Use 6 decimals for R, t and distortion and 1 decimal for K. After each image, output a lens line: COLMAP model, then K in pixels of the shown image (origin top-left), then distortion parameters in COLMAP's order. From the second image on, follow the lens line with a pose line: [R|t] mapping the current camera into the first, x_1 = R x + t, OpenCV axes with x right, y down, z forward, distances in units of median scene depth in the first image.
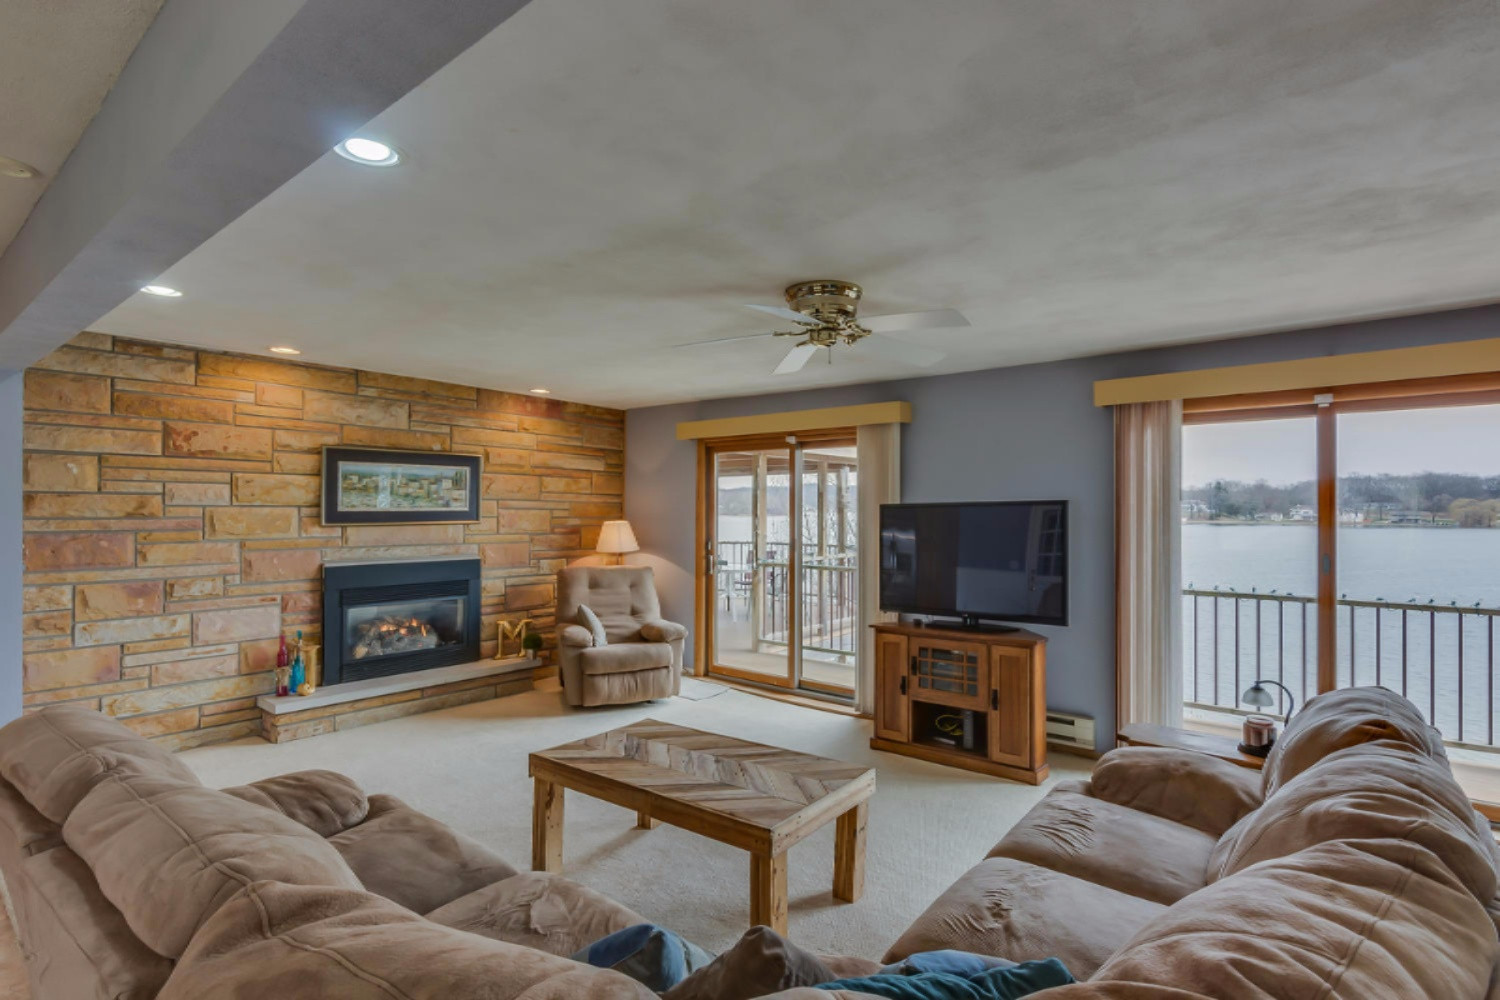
lens RADIAL K [[743.4, 0, 759.4], [0, 743.4, 507.7], [0, 0, 1]] dist [0.003576, -0.000882]
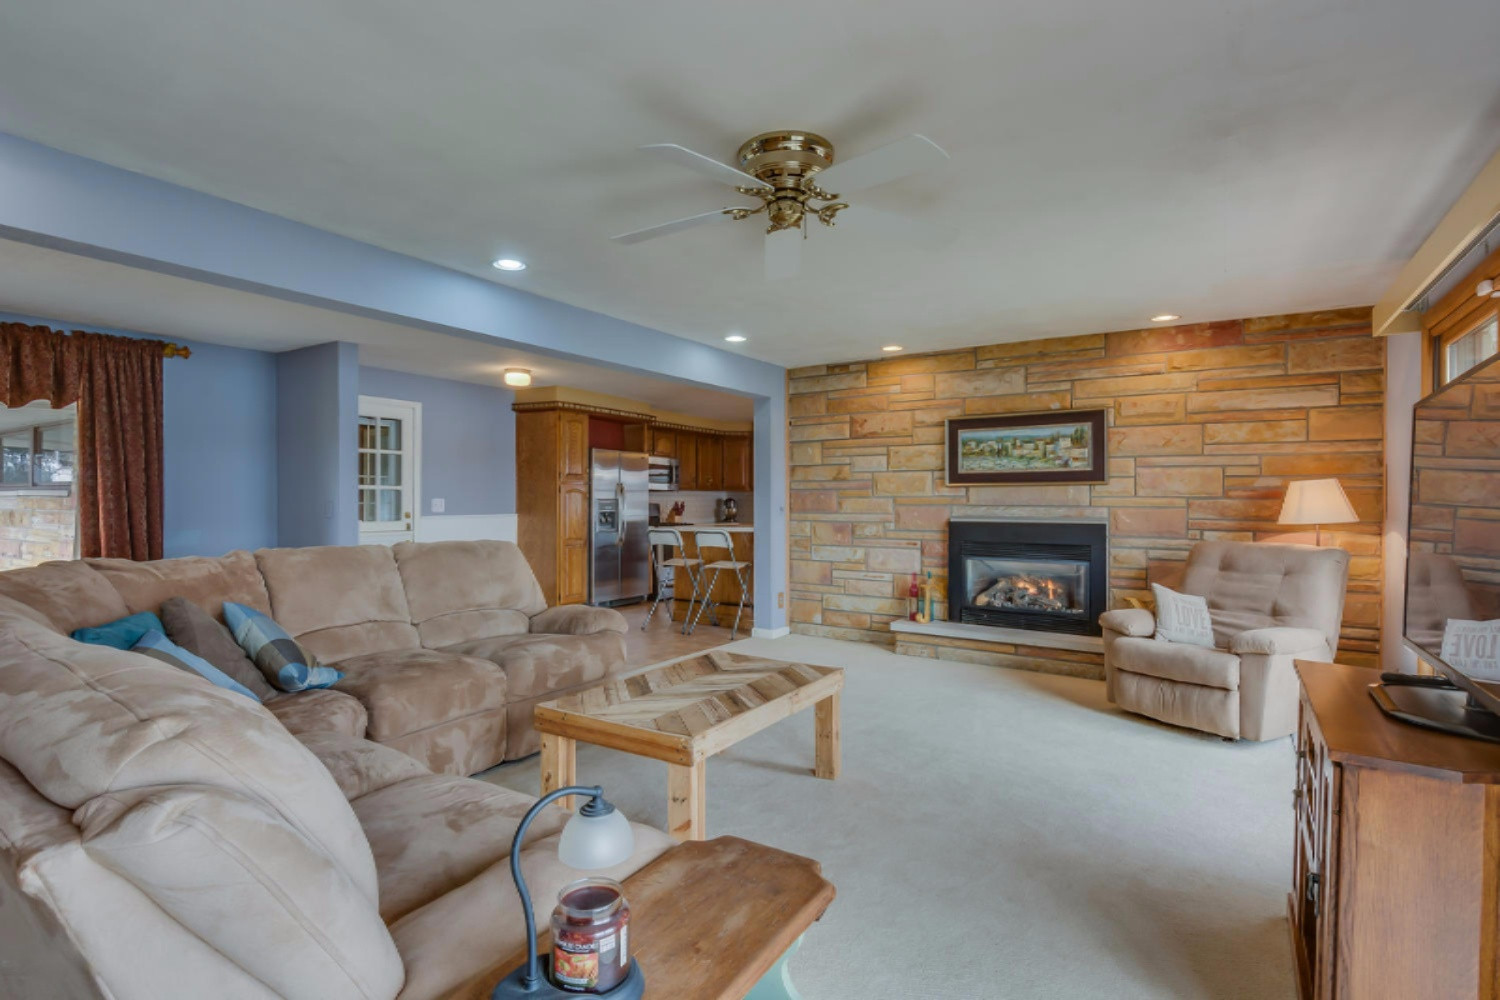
lens RADIAL K [[743.4, 0, 744.0], [0, 743.4, 507.5], [0, 0, 1]] dist [0.003576, -0.000882]
pose [[0.084967, 0.001104, -0.996383, 0.566728], [-0.000714, 0.999999, 0.001047, 0.057430], [0.996384, 0.000623, 0.084968, 0.579180]]
